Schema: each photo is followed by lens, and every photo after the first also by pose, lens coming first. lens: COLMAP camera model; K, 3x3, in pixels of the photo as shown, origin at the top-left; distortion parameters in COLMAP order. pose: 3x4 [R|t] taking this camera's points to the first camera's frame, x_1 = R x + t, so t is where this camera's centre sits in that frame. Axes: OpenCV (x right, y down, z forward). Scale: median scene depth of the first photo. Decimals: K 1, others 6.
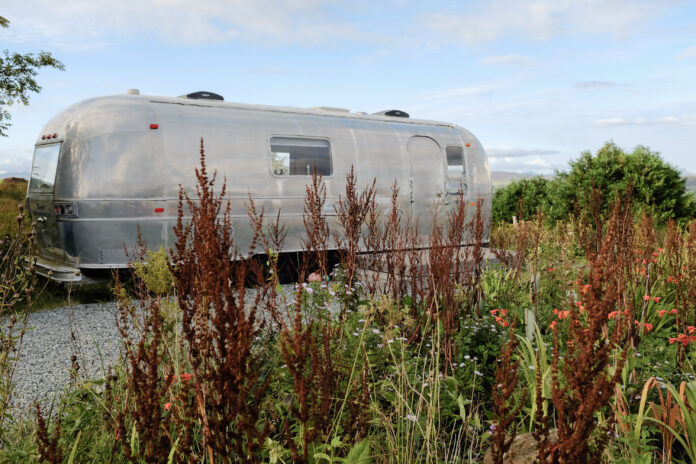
lens RADIAL K [[695.3, 0, 351.3], [0, 695.3, 230.6], [0, 0, 1]] dist [-0.060525, 0.000000]
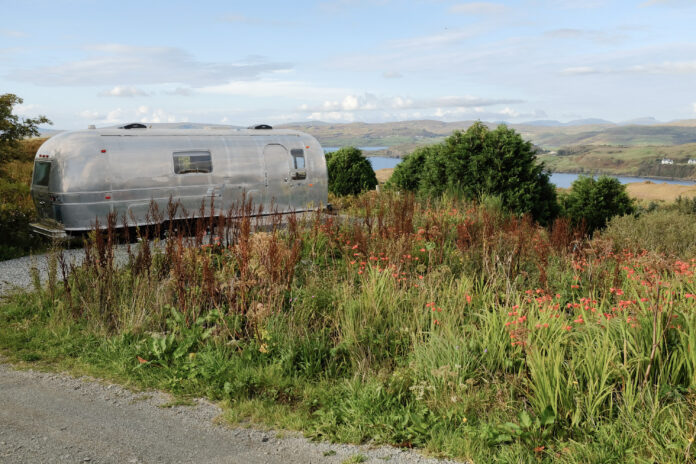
lens RADIAL K [[695.3, 0, 344.5], [0, 695.3, 234.2], [0, 0, 1]] dist [-0.060525, 0.000000]
pose [[0.999413, -0.012542, 0.031894, 0.099398], [0.010080, 0.997039, 0.076238, -0.023064], [-0.032755, -0.075872, 0.996579, -0.291489]]
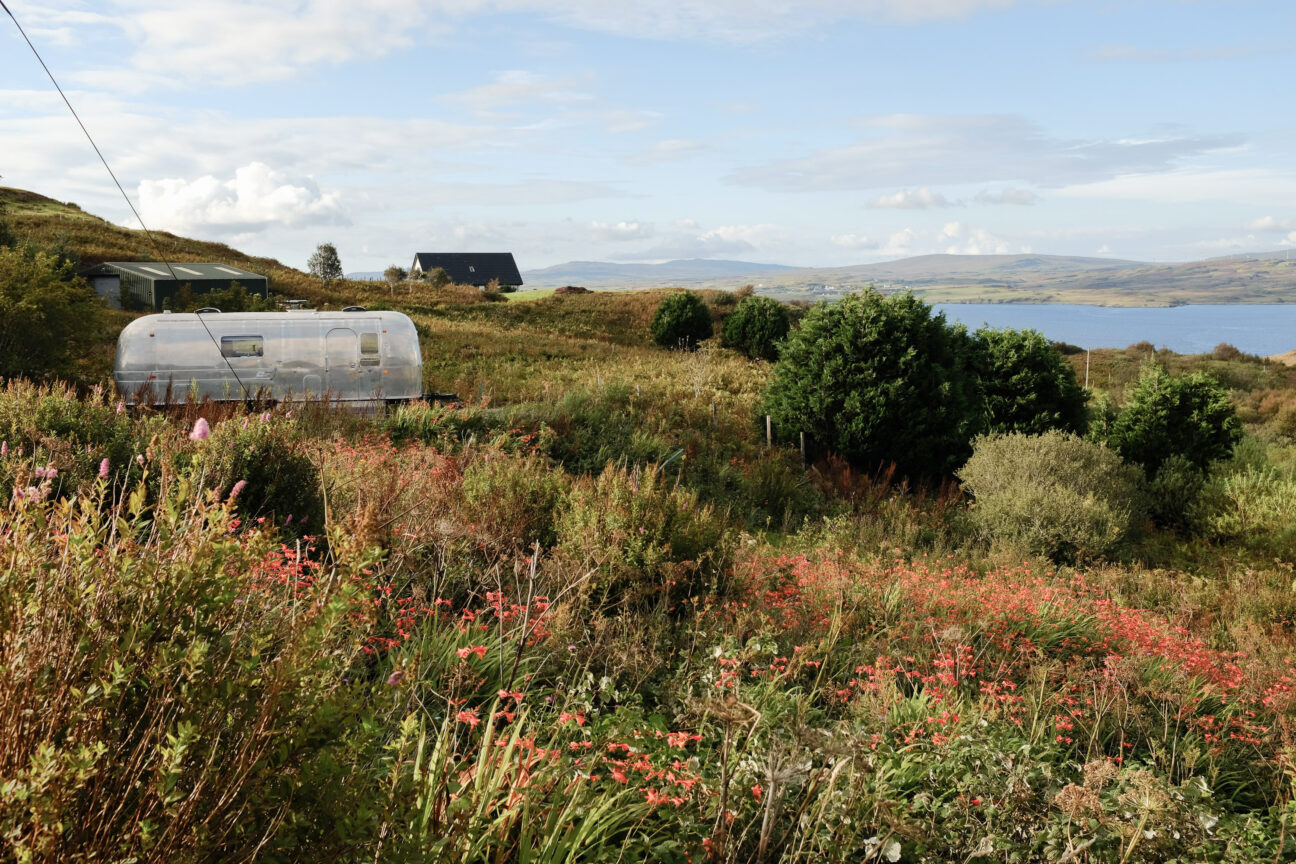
lens RADIAL K [[1294.8, 0, 646.9], [0, 1294.8, 434.1], [0, 0, 1]] dist [-0.060525, 0.000000]
pose [[0.889431, 0.042563, -0.455084, 0.952074], [-0.018529, 0.998194, 0.057145, -0.036508], [0.456695, -0.042394, 0.888613, -0.582276]]
